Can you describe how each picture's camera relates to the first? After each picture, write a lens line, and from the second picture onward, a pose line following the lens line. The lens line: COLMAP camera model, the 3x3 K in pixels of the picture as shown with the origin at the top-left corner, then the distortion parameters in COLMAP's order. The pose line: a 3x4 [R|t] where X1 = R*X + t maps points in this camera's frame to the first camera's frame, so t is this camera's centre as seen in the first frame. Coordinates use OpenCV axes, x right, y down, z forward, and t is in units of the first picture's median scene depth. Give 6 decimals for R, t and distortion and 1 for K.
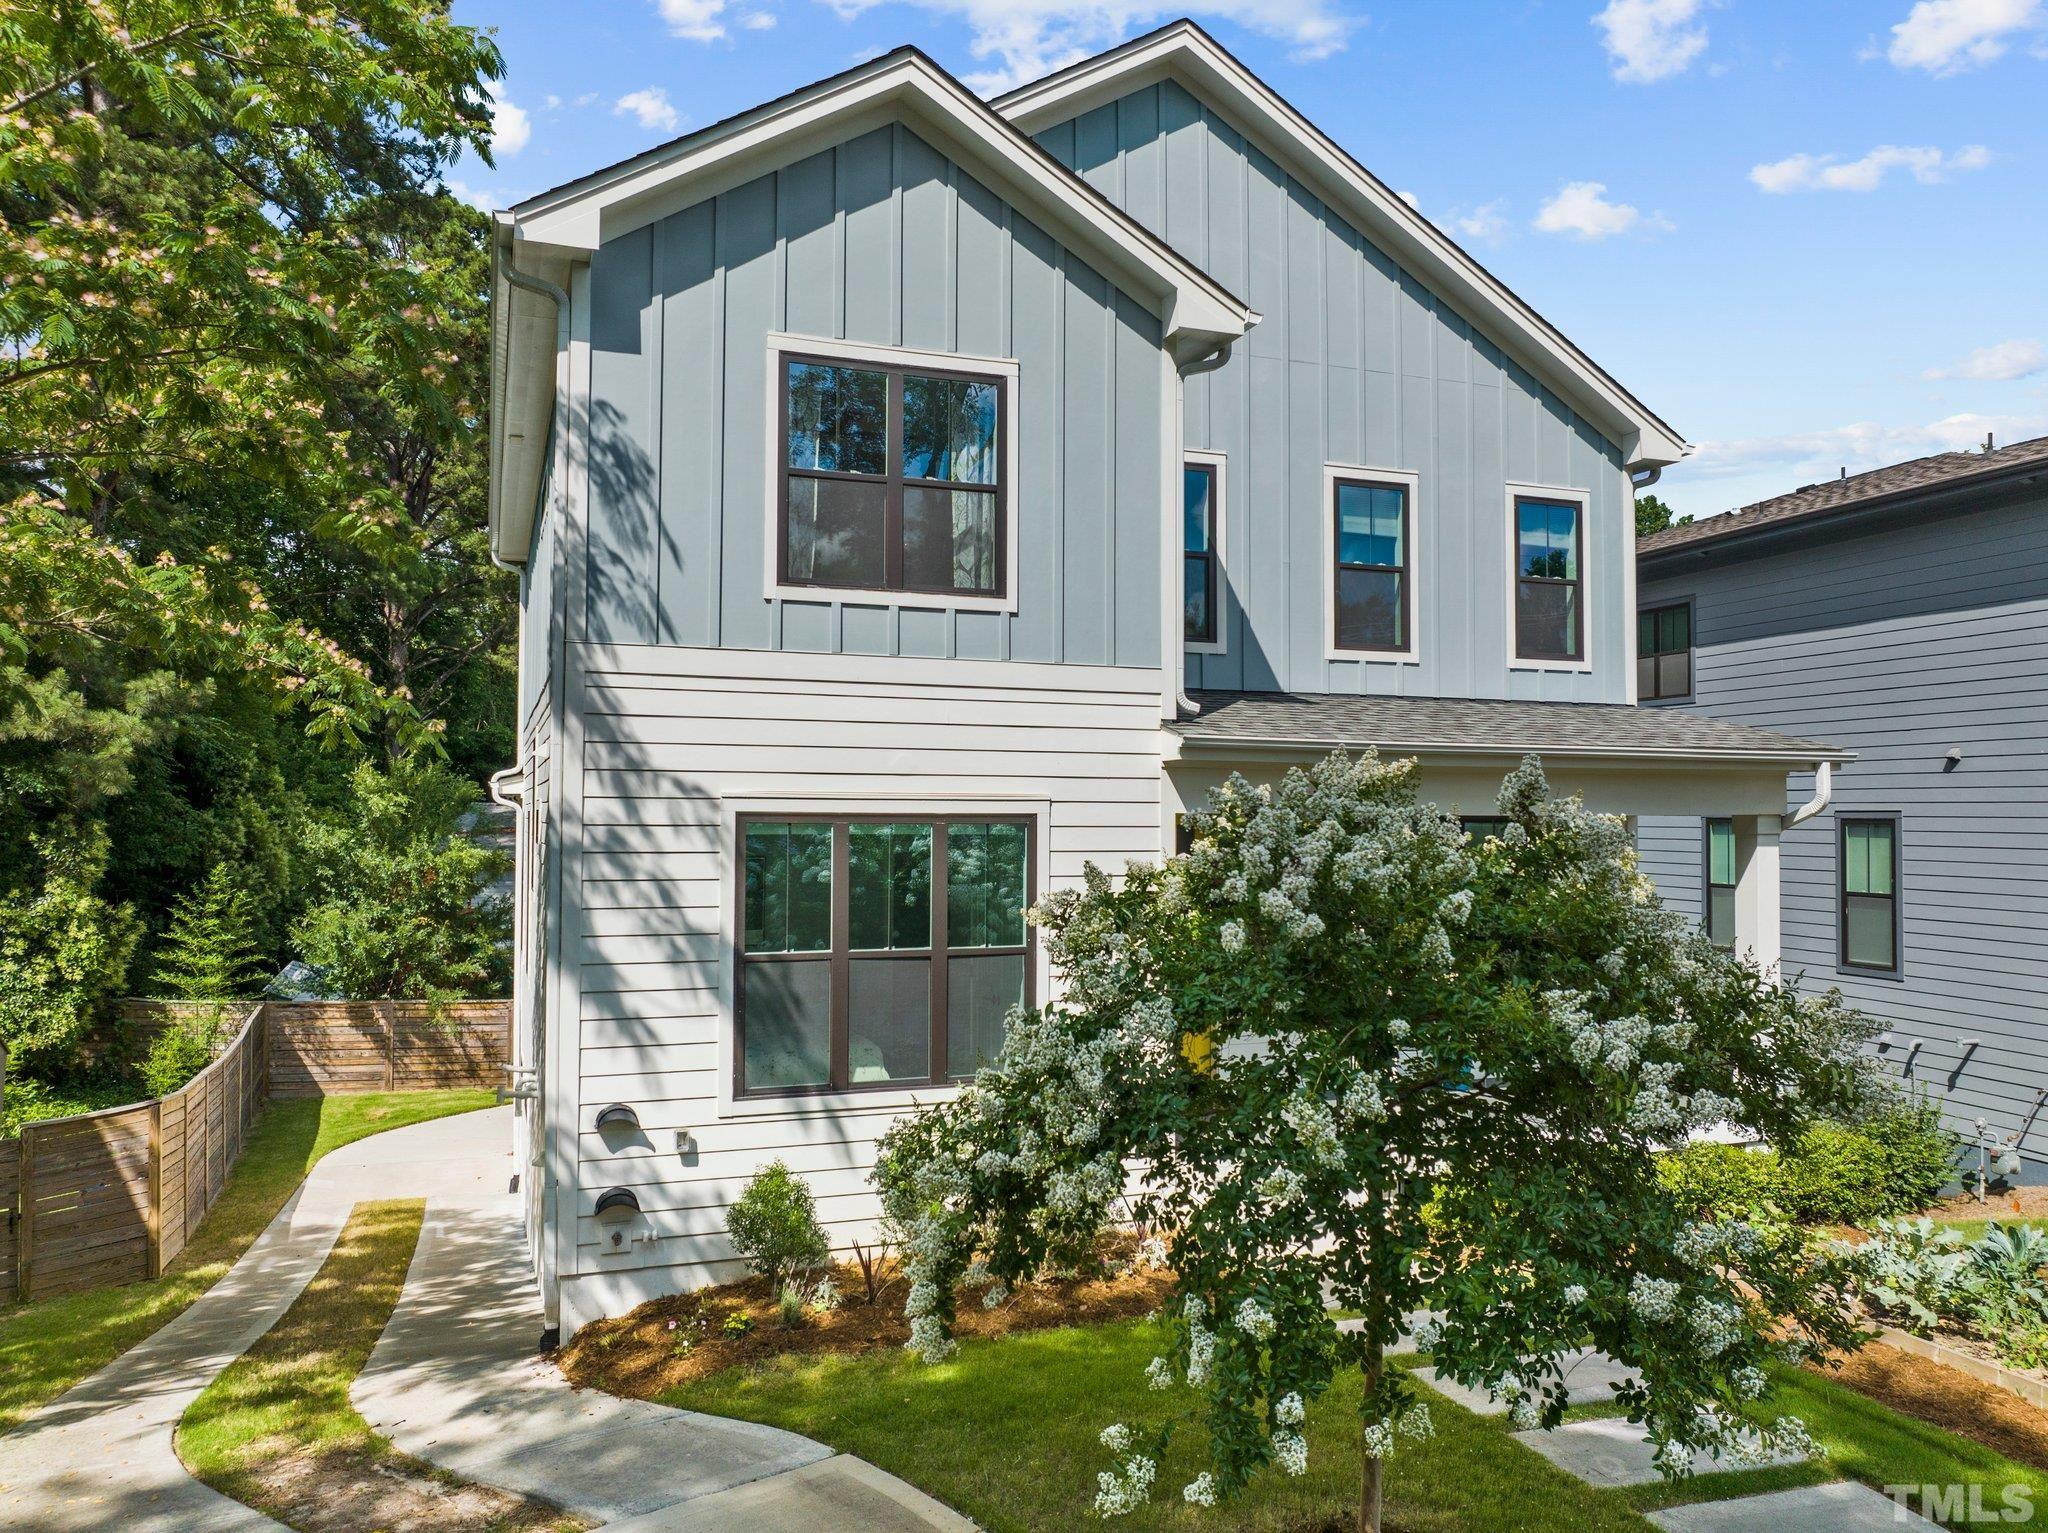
lens RADIAL K [[1449.5, 0, 1024.0], [0, 1449.5, 766.5], [0, 0, 1]] dist [-0.041799, 0.000481]
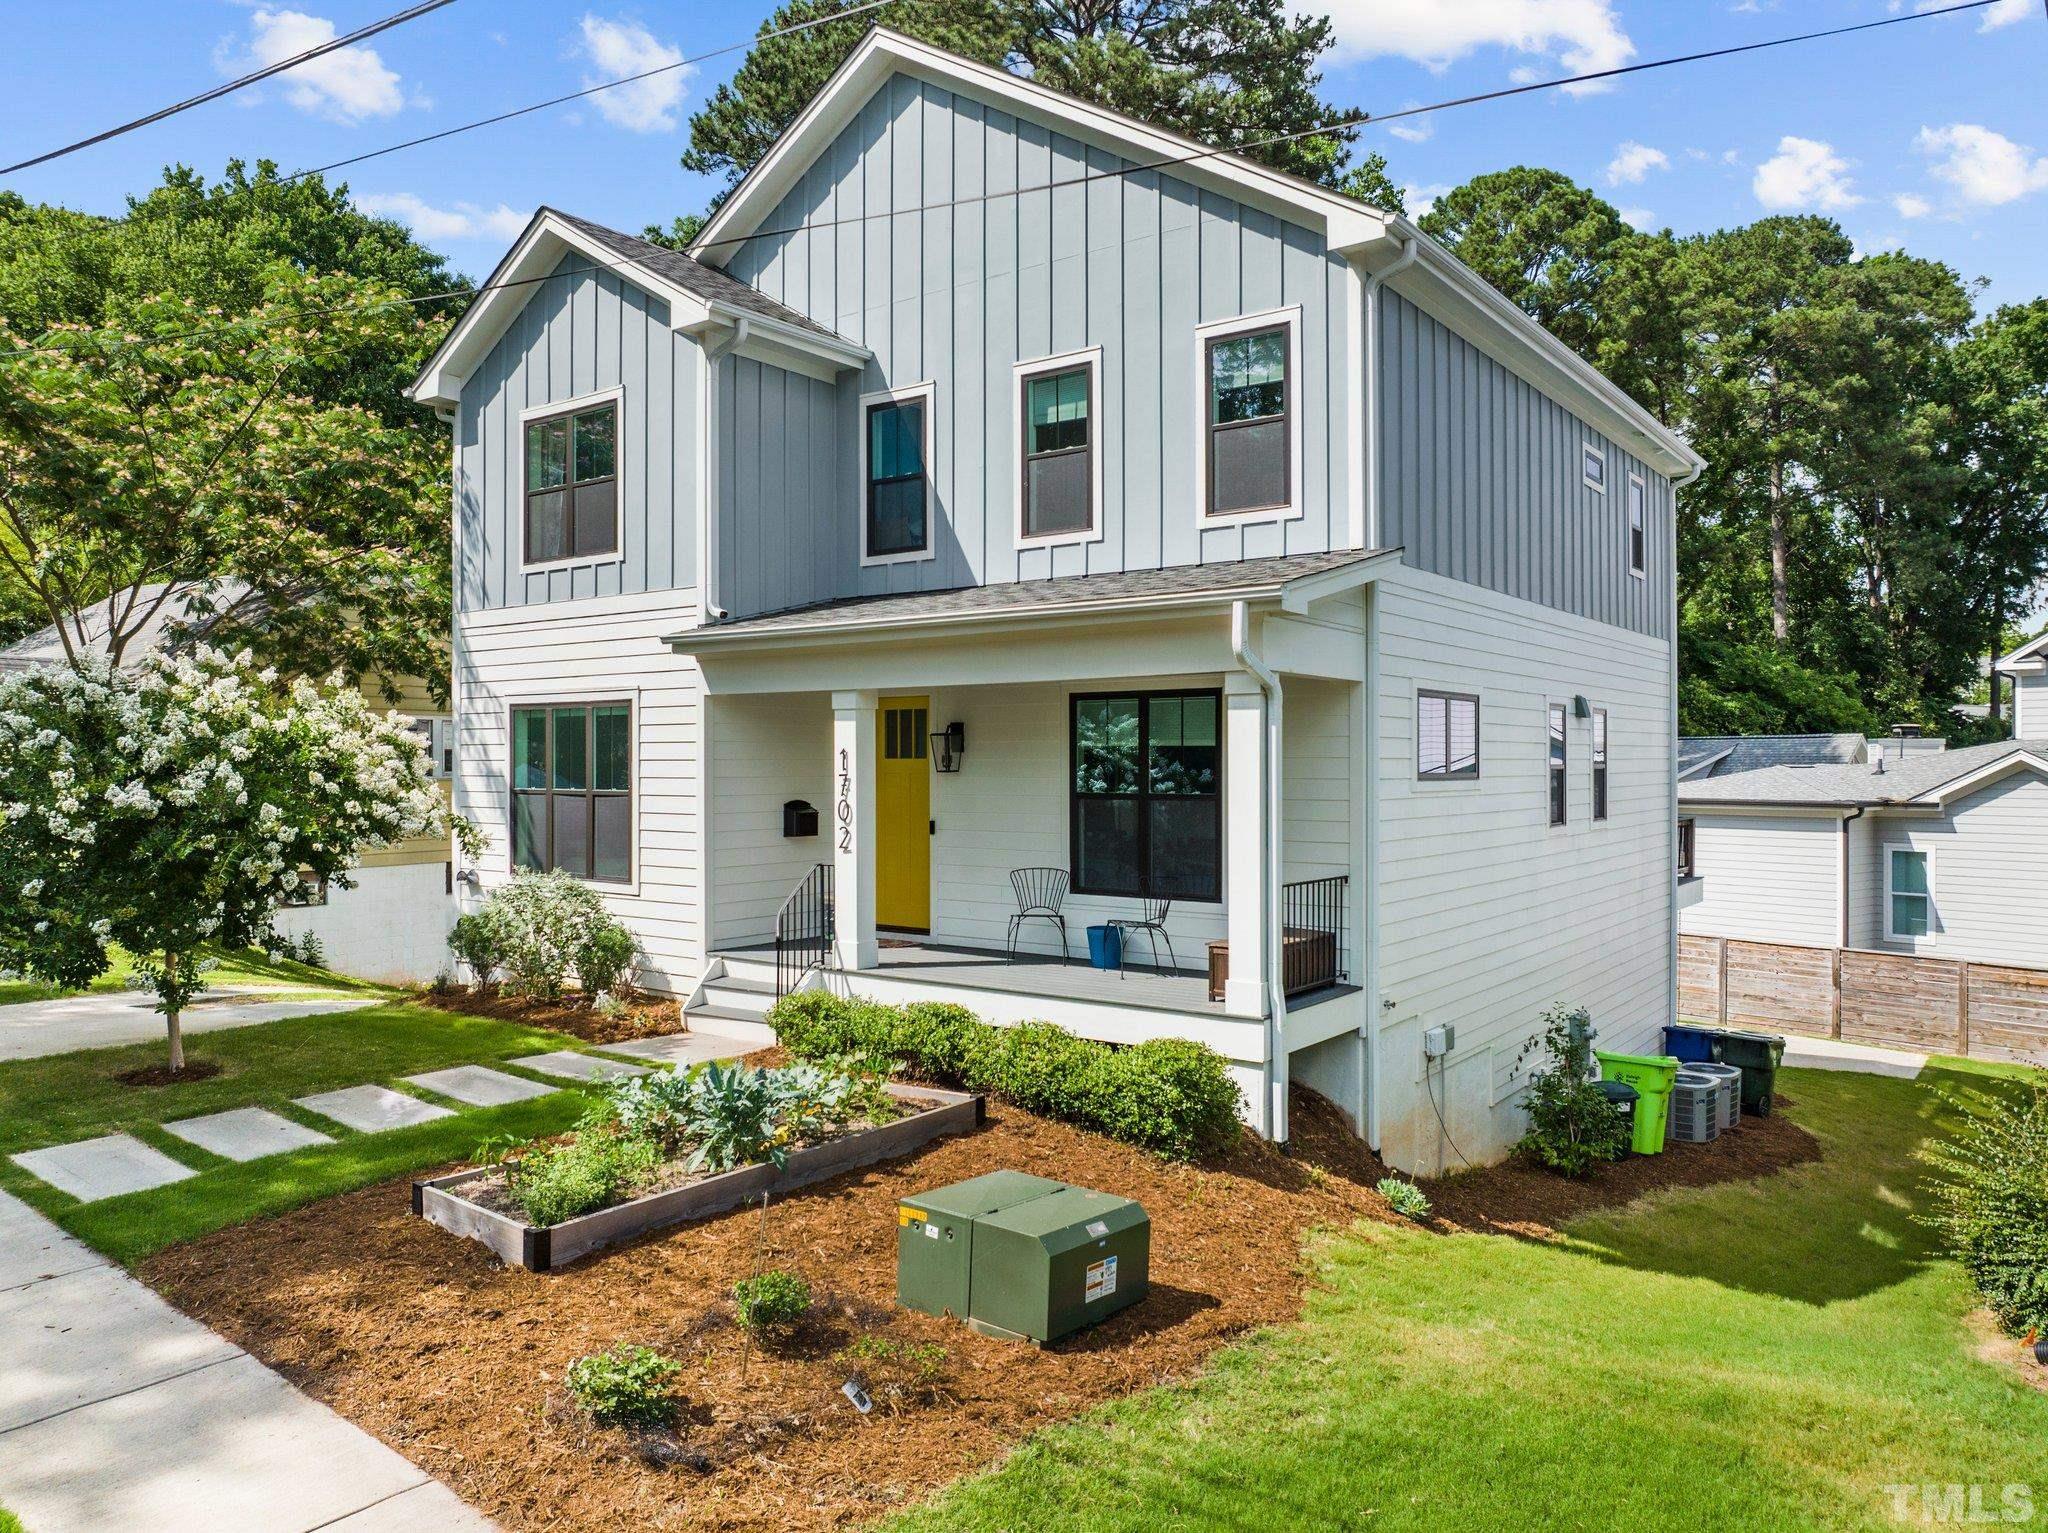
lens RADIAL K [[1449.5, 0, 1024.0], [0, 1449.5, 766.5], [0, 0, 1]] dist [-0.041799, 0.000481]
pose [[0.553178, -0.006828, -0.833035, 1.455387], [0.029547, 0.999498, 0.011428, 0.097567], [0.832539, -0.030935, 0.553102, 0.542555]]
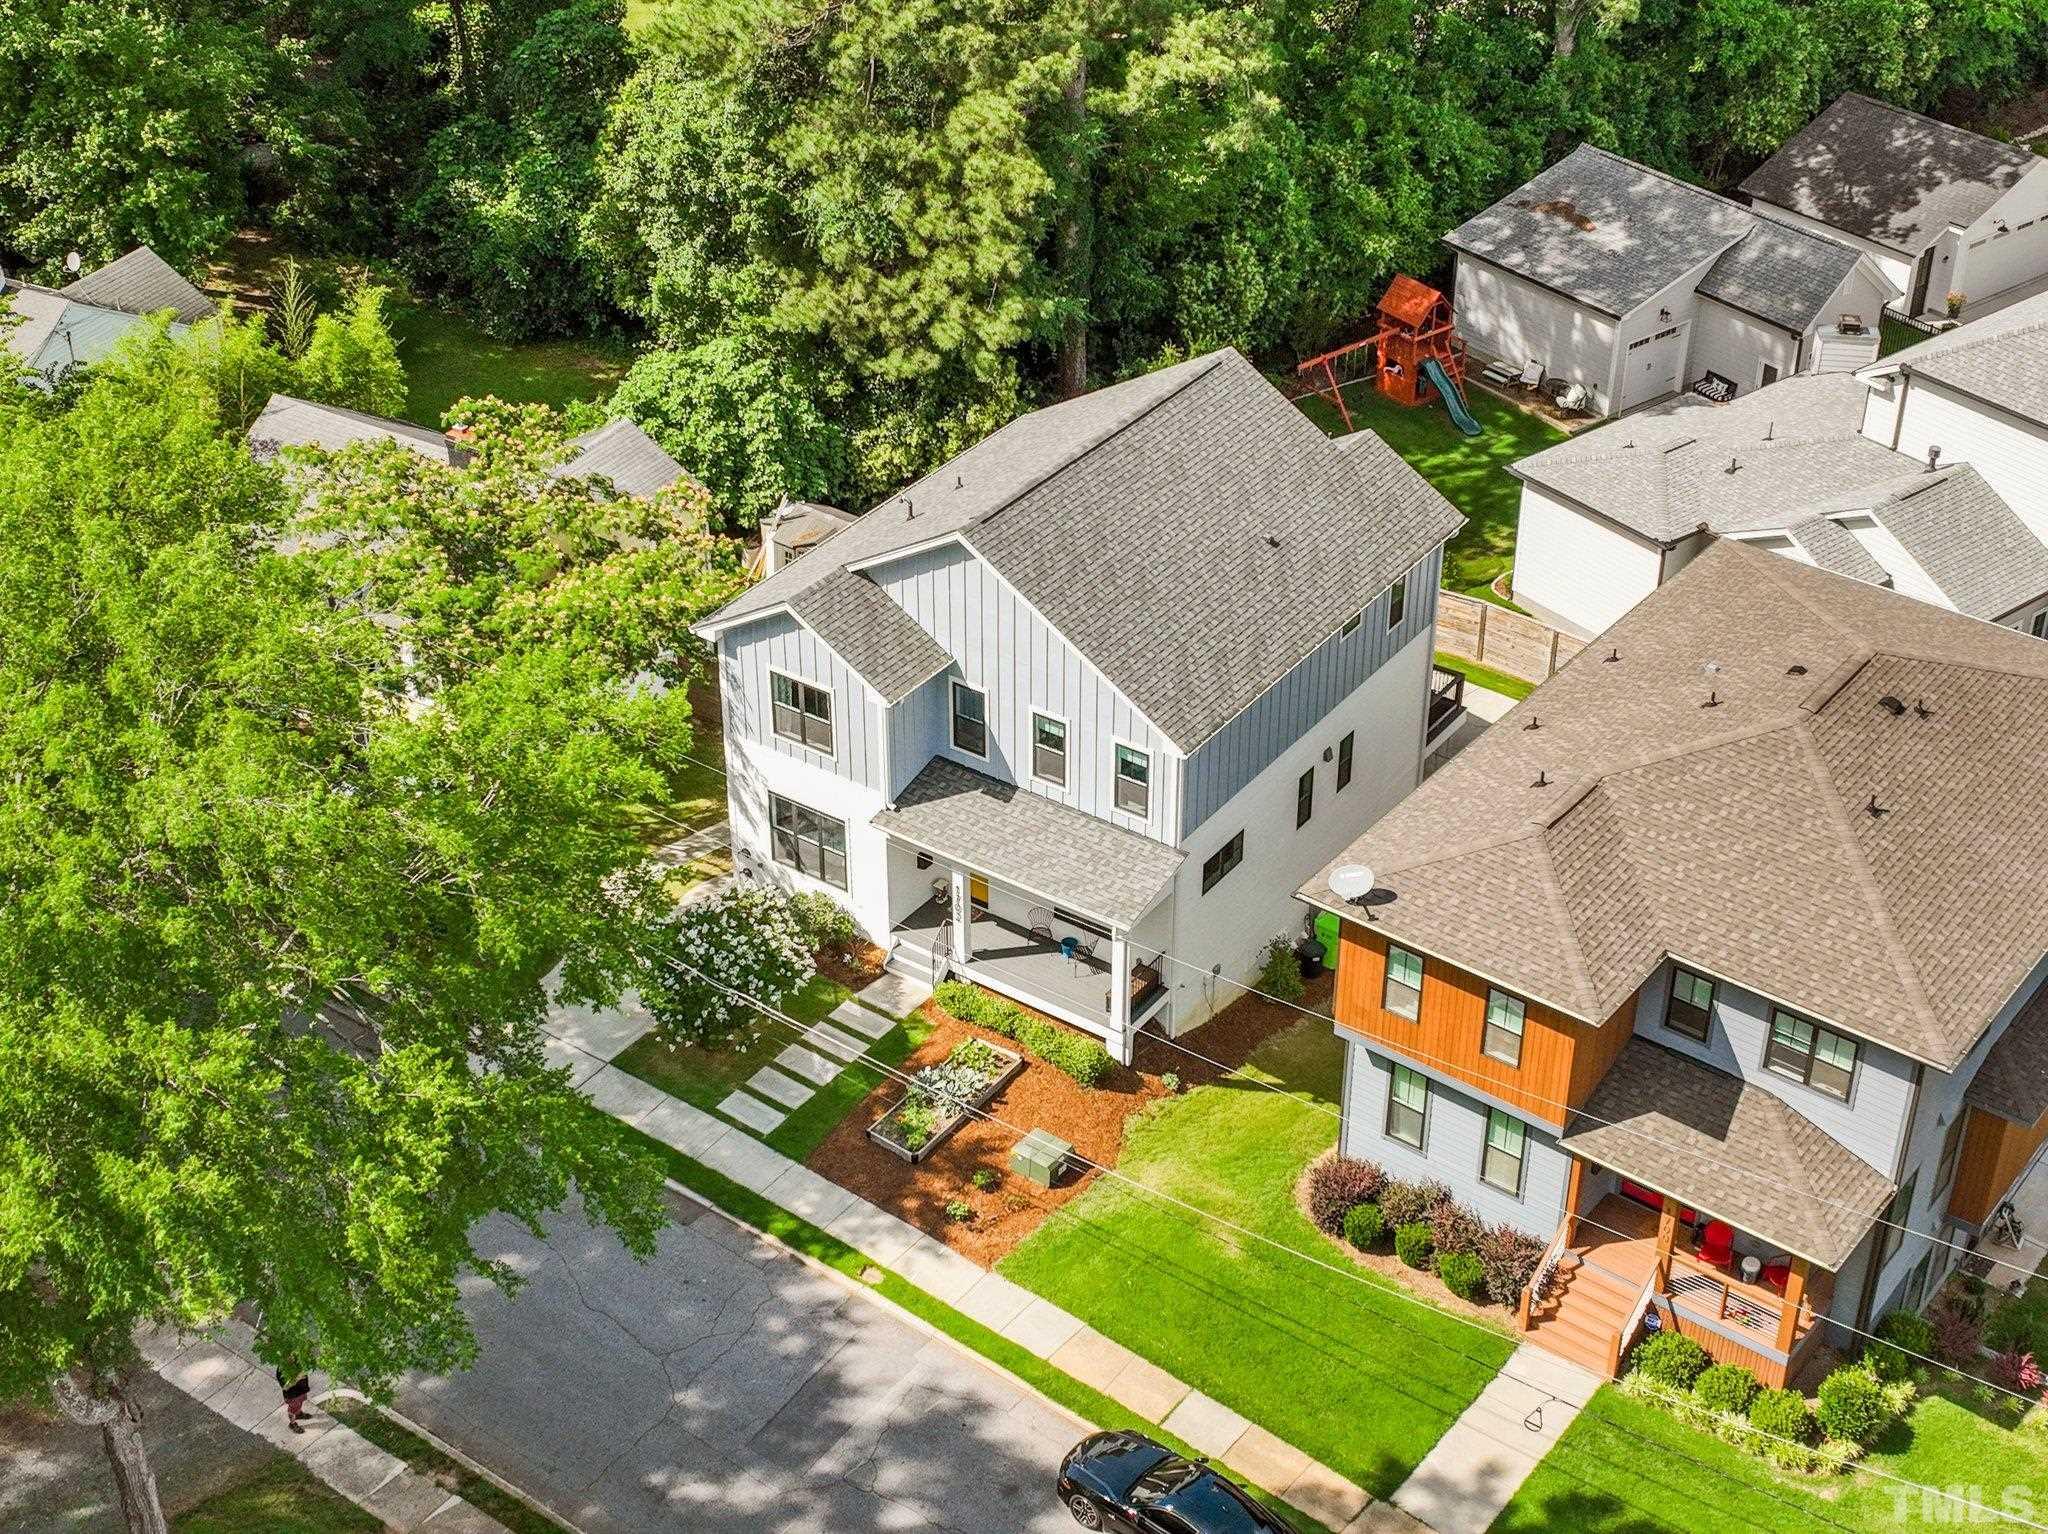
lens RADIAL K [[2847.8, 0, 1024.0], [0, 2847.8, 767.0], [0, 0, 1]] dist [0.015780, -0.071225]
pose [[0.574054, 0.442441, -0.688990, 4.363801], [0.029862, 0.829573, 0.557599, -3.437321], [0.818272, -0.340667, 0.463008, -1.437723]]
